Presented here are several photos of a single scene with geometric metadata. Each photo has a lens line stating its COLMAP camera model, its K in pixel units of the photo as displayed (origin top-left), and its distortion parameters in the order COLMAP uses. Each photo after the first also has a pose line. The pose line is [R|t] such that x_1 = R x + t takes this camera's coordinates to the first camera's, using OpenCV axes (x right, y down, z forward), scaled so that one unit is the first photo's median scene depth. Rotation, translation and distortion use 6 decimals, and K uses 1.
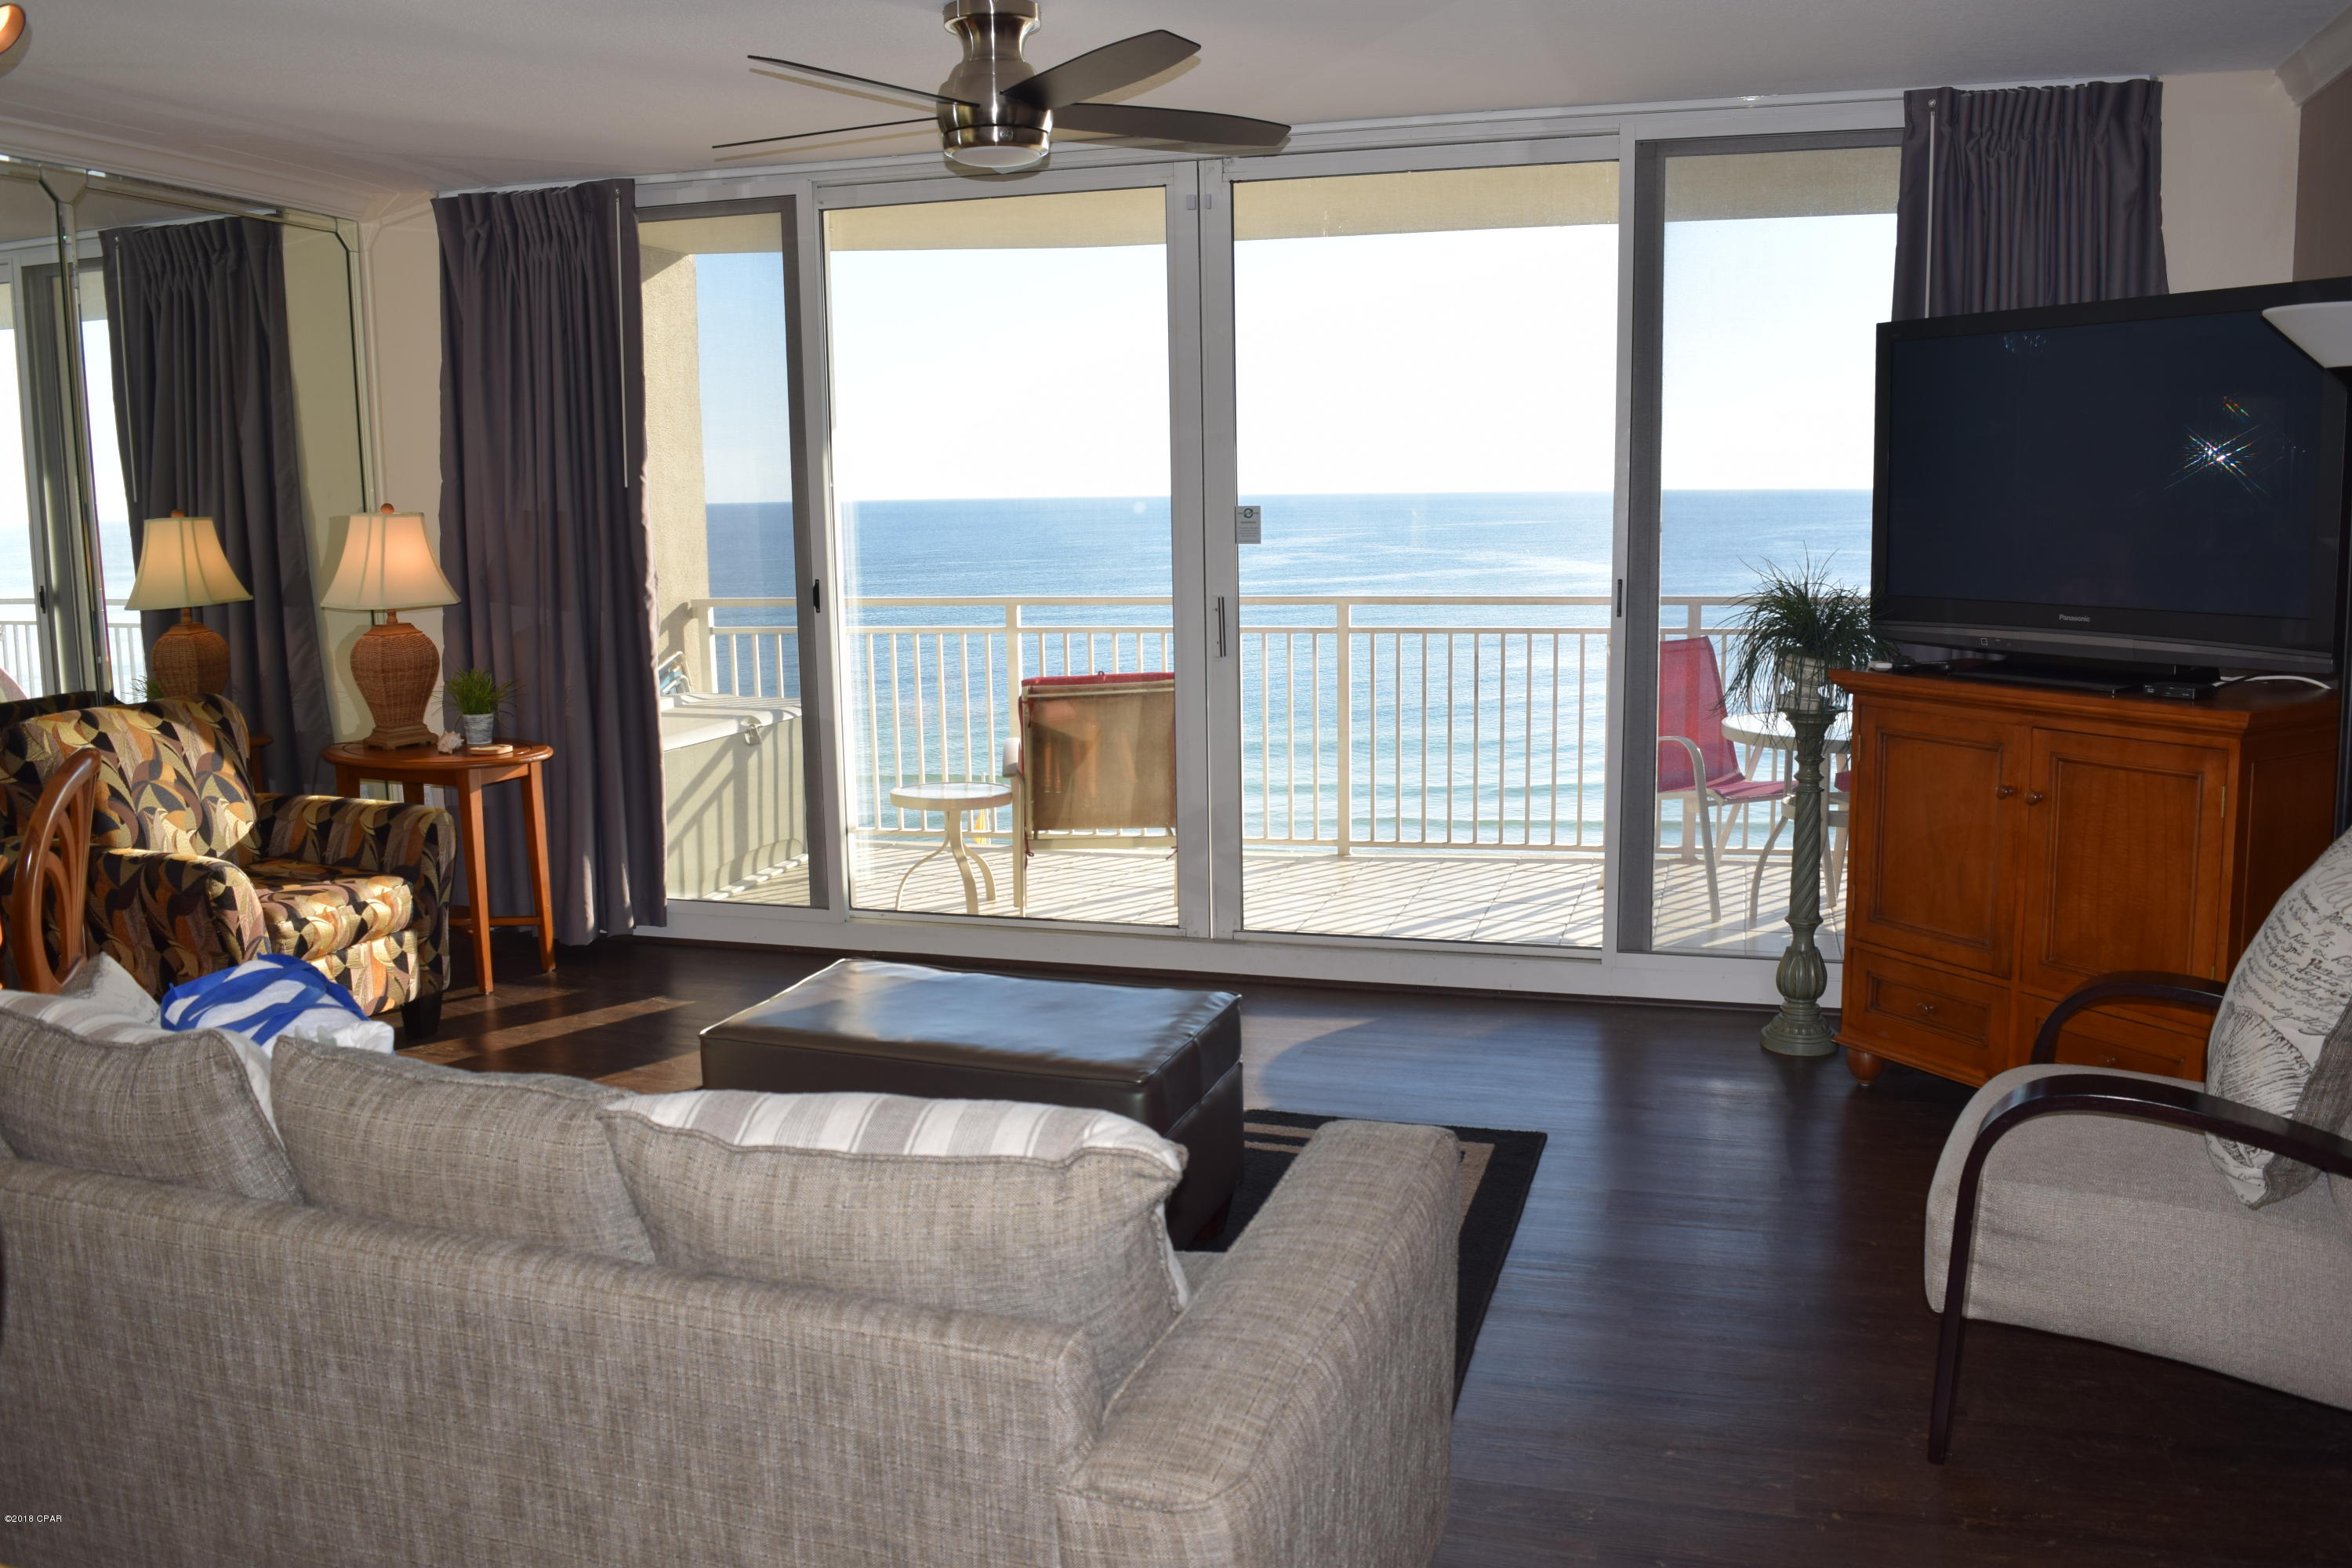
lens RADIAL K [[1847.6, 0, 1176.0], [0, 1847.6, 784.0], [0, 0, 1]] dist [-0.067071, -0.008986]
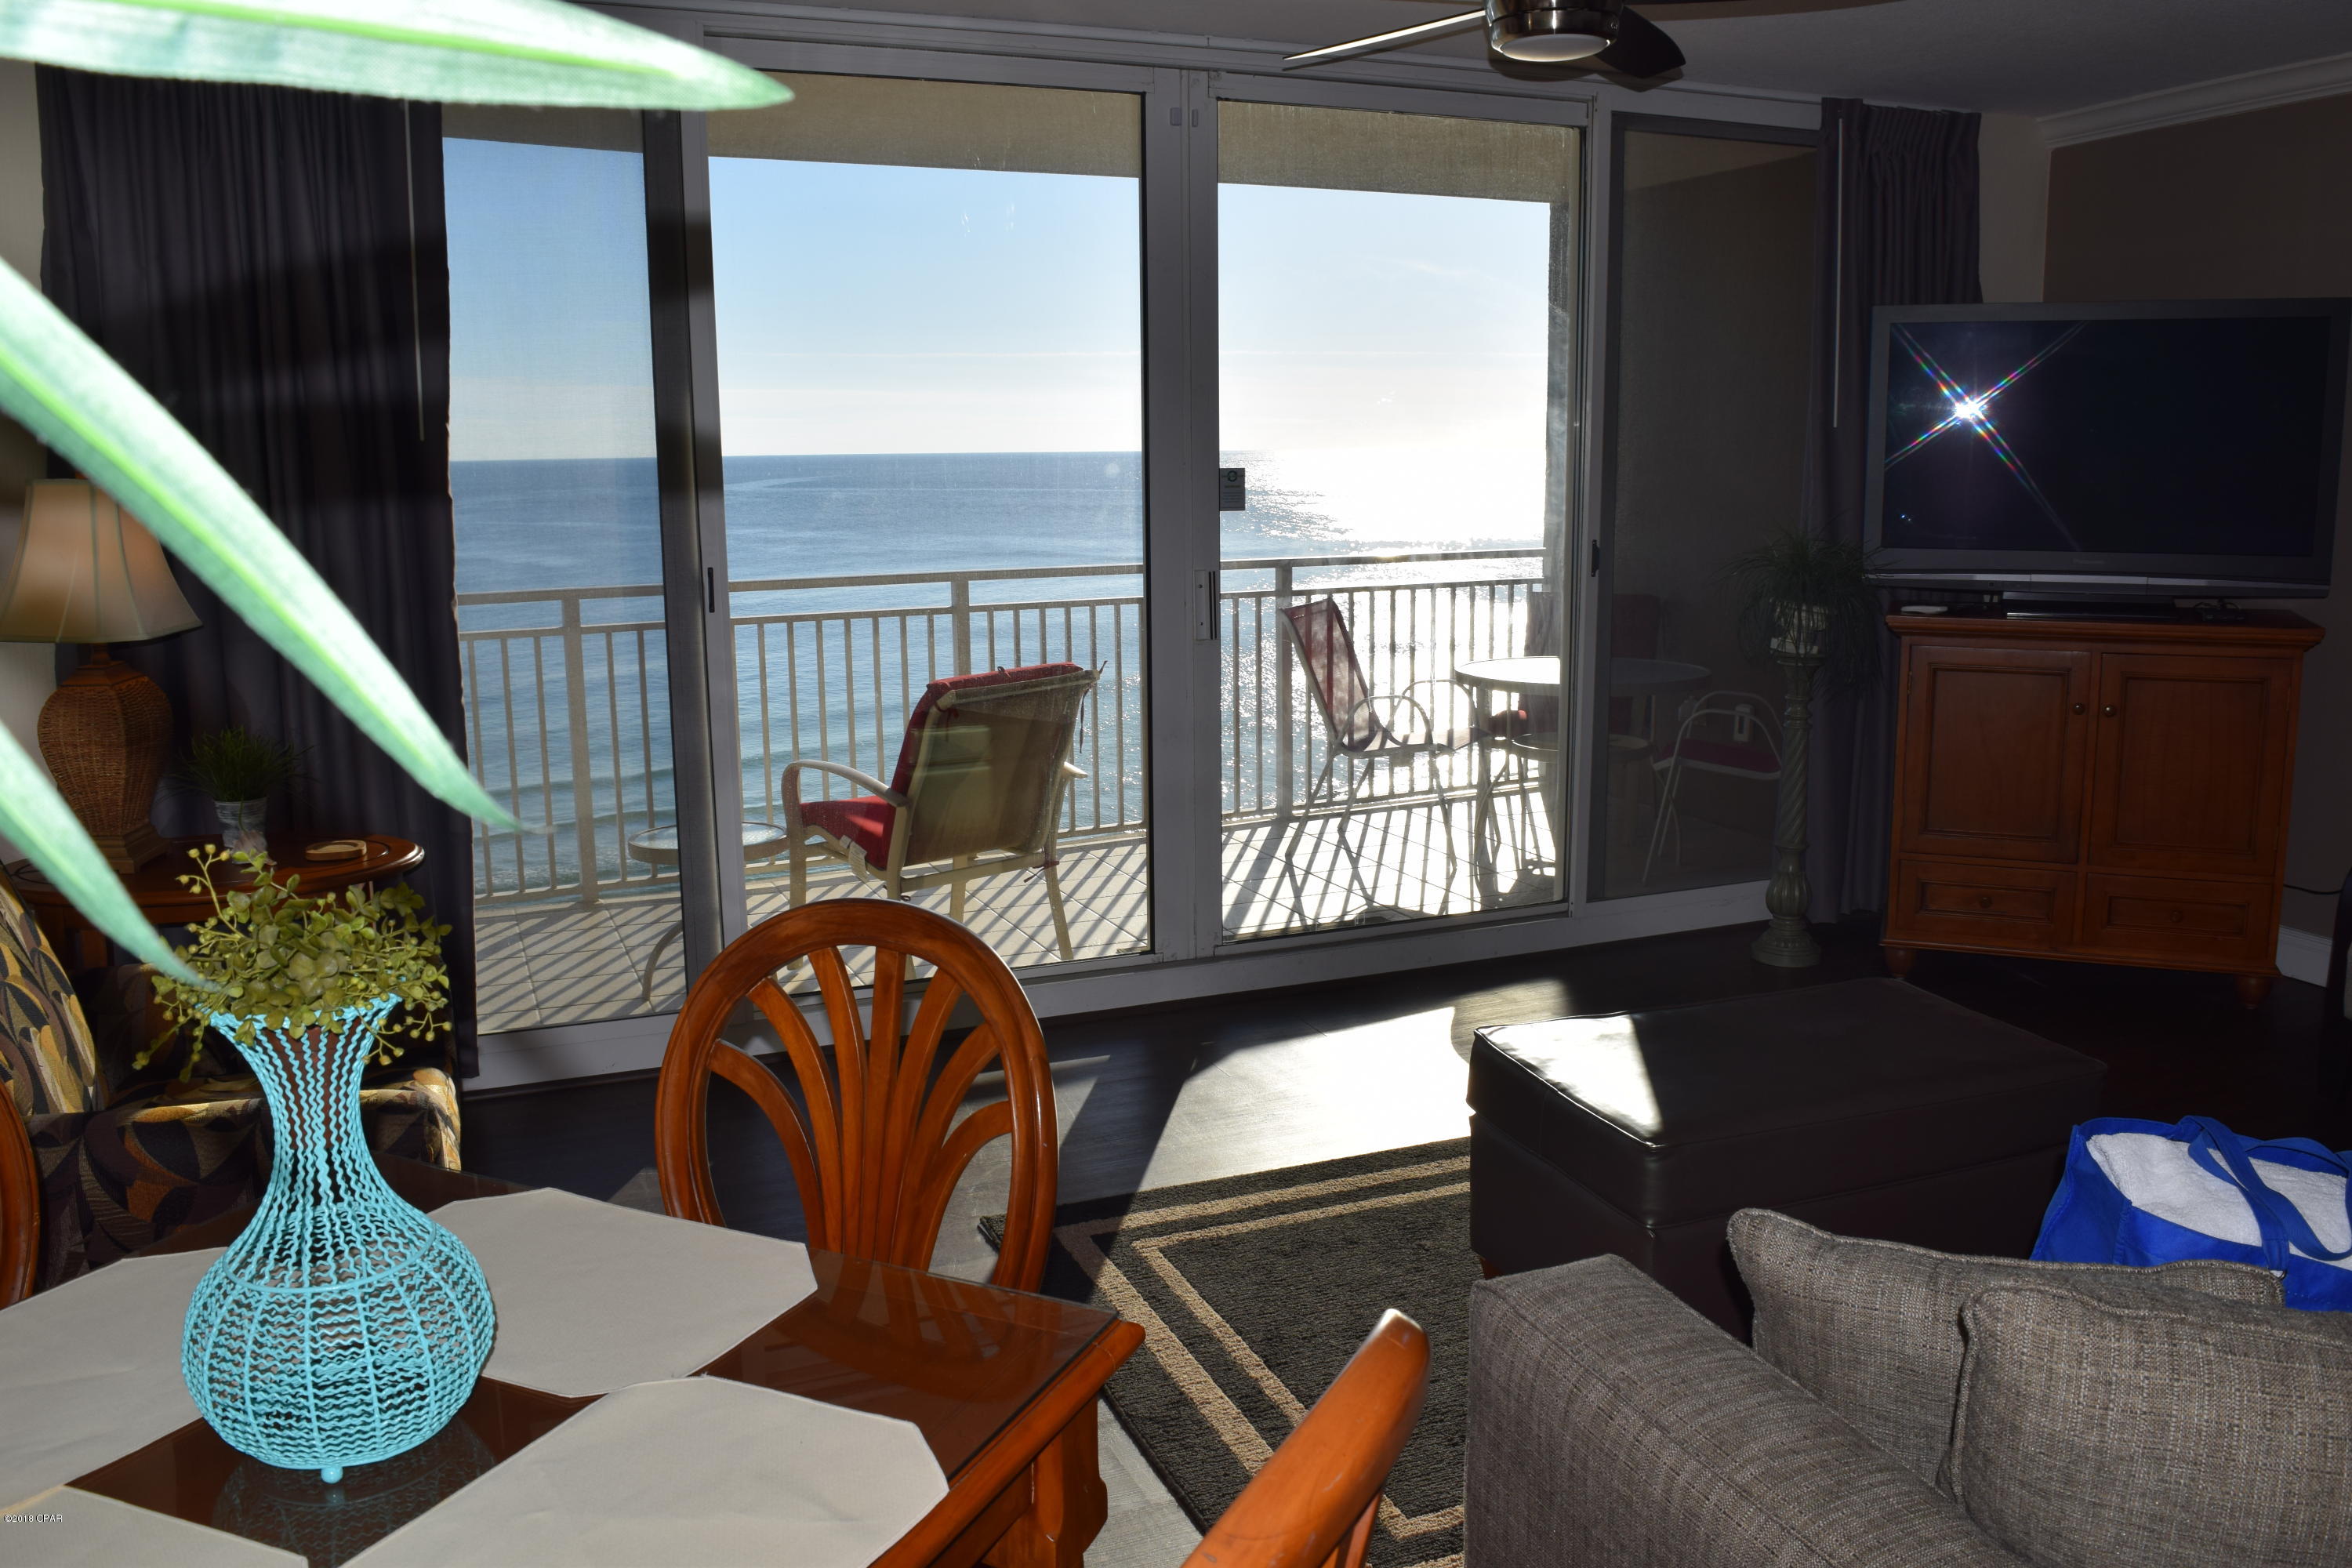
lens RADIAL K [[1847.6, 0, 1176.0], [0, 1847.6, 784.0], [0, 0, 1]] dist [-0.067071, -0.008986]
pose [[0.772302, -0.104951, 0.626526, -0.555236], [0.095837, 0.994219, 0.048407, -0.044613], [-0.627985, 0.022660, 0.777896, 0.327695]]
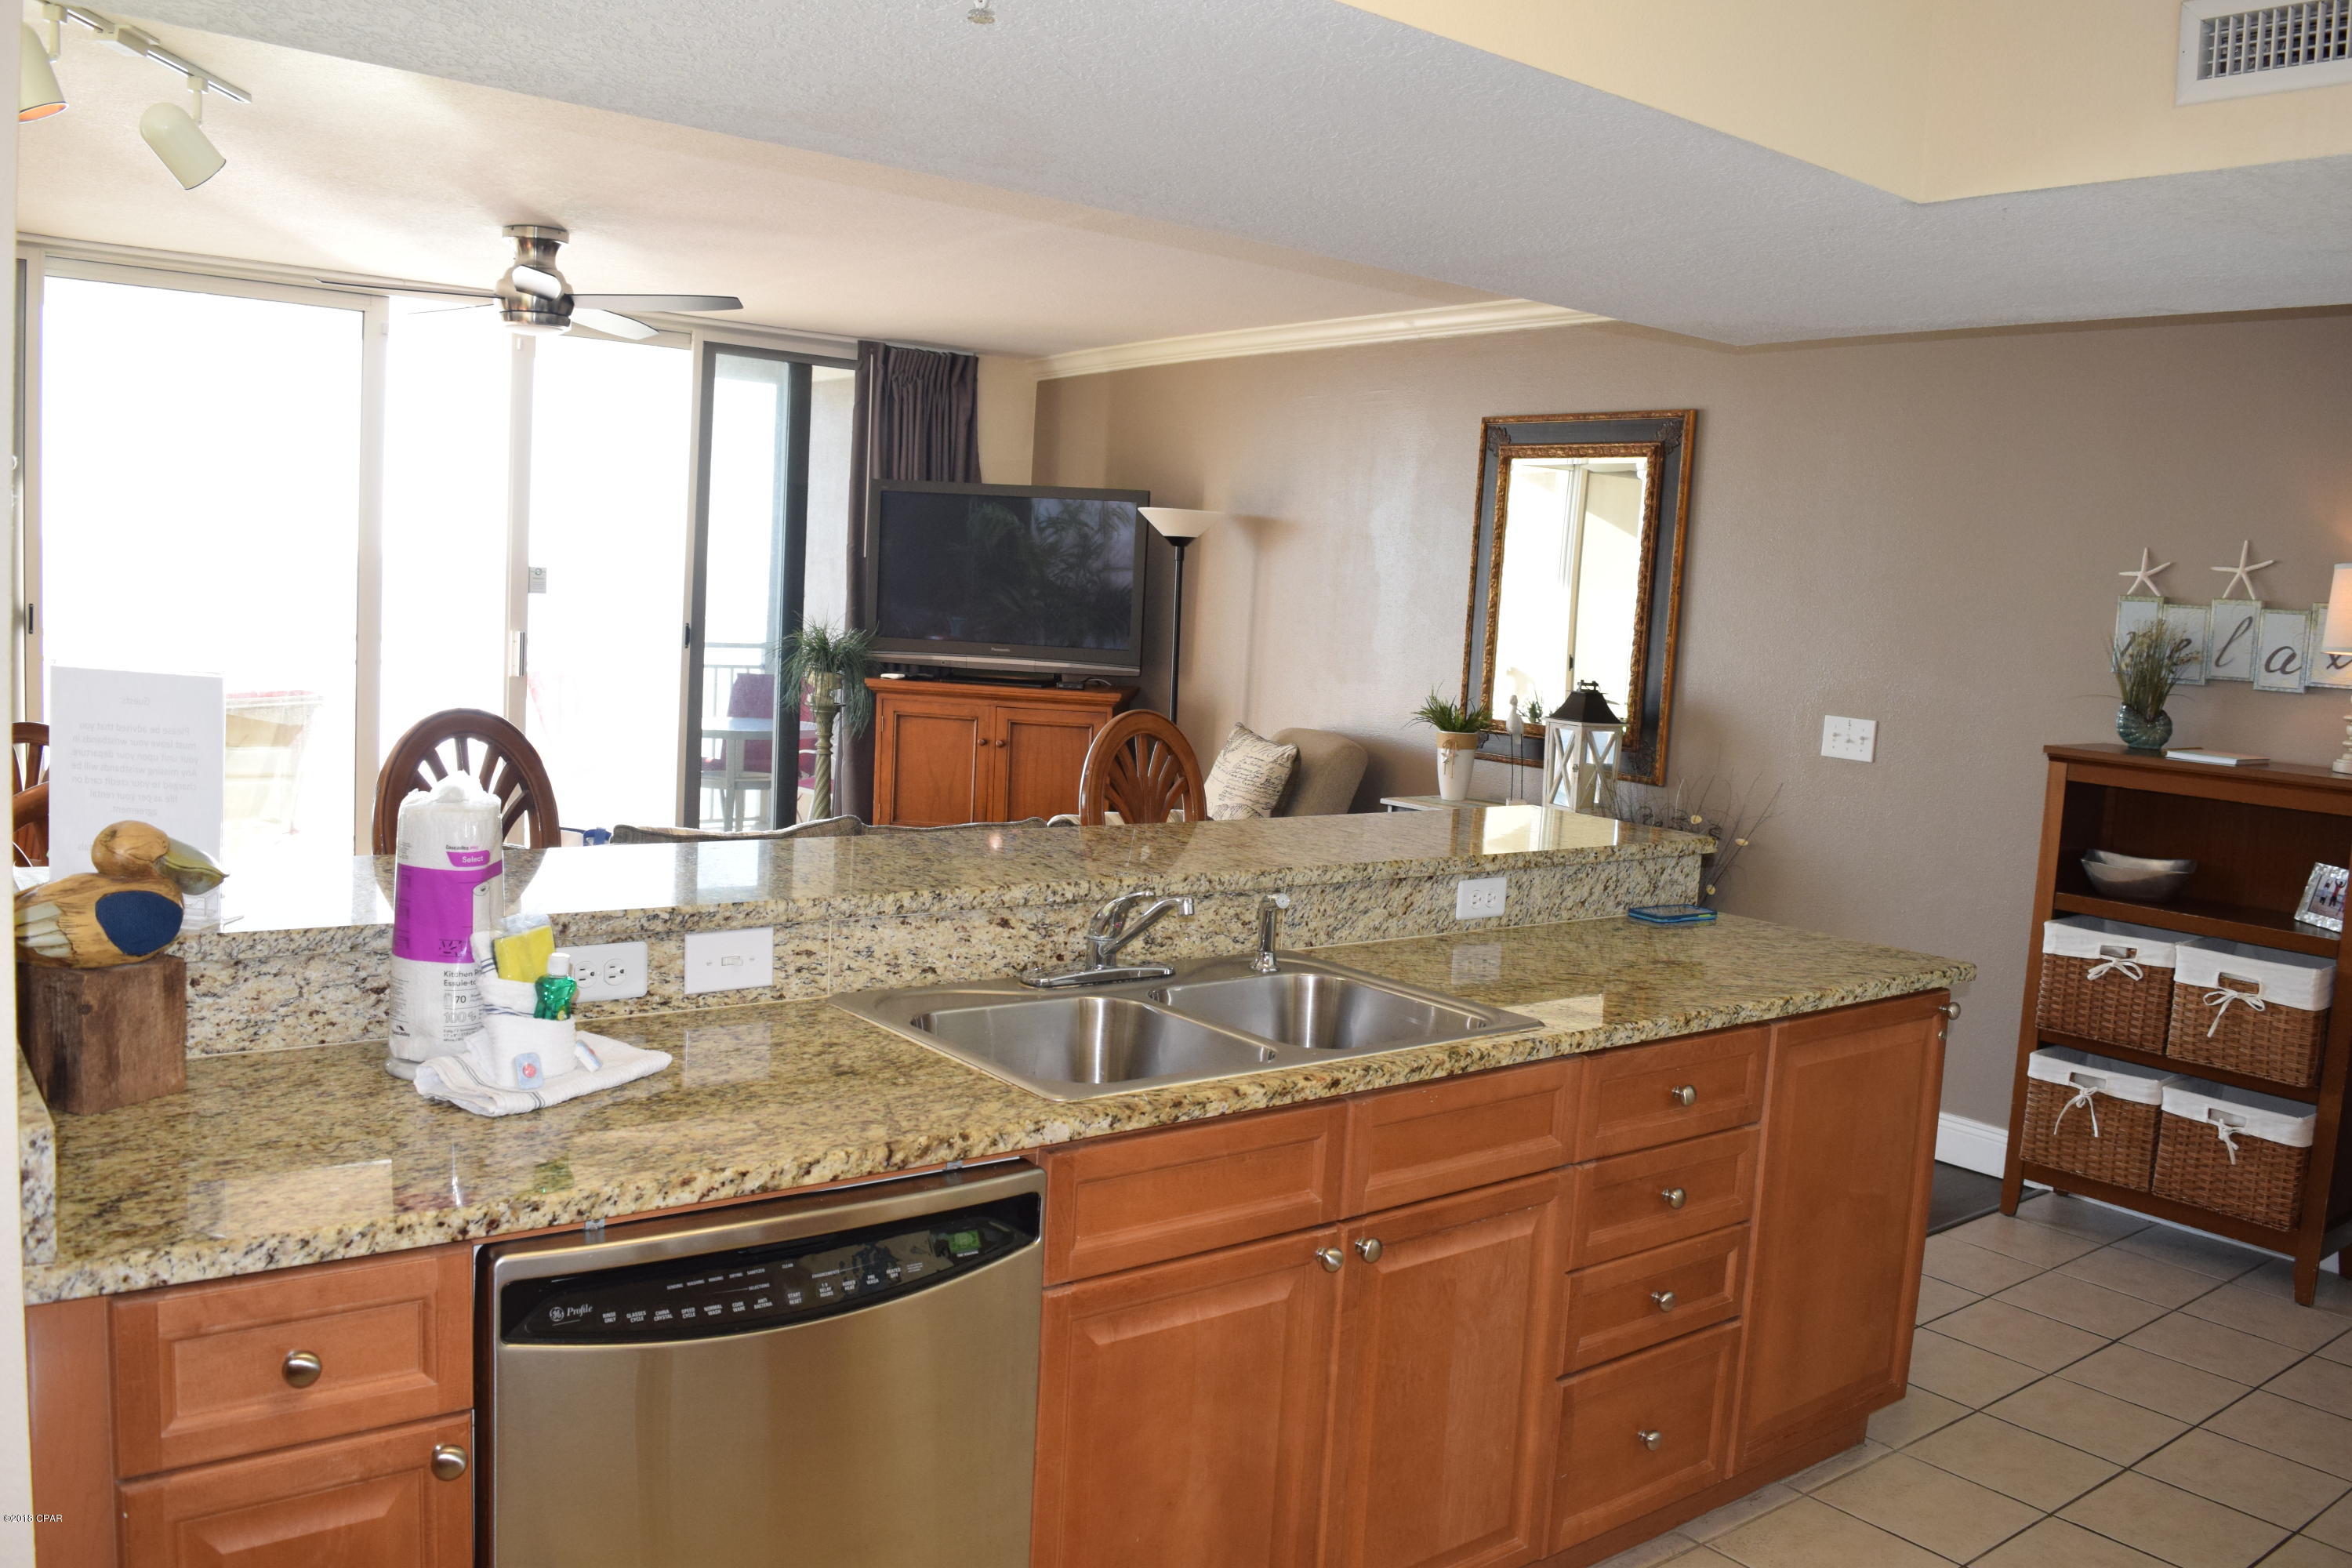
lens RADIAL K [[1847.6, 0, 1176.0], [0, 1847.6, 784.0], [0, 0, 1]] dist [-0.067071, -0.008986]
pose [[0.566279, -0.047093, 0.822867, -0.739349], [0.057943, 0.998171, 0.017251, 0.018874], [-0.822174, 0.037911, 0.567972, -0.179171]]
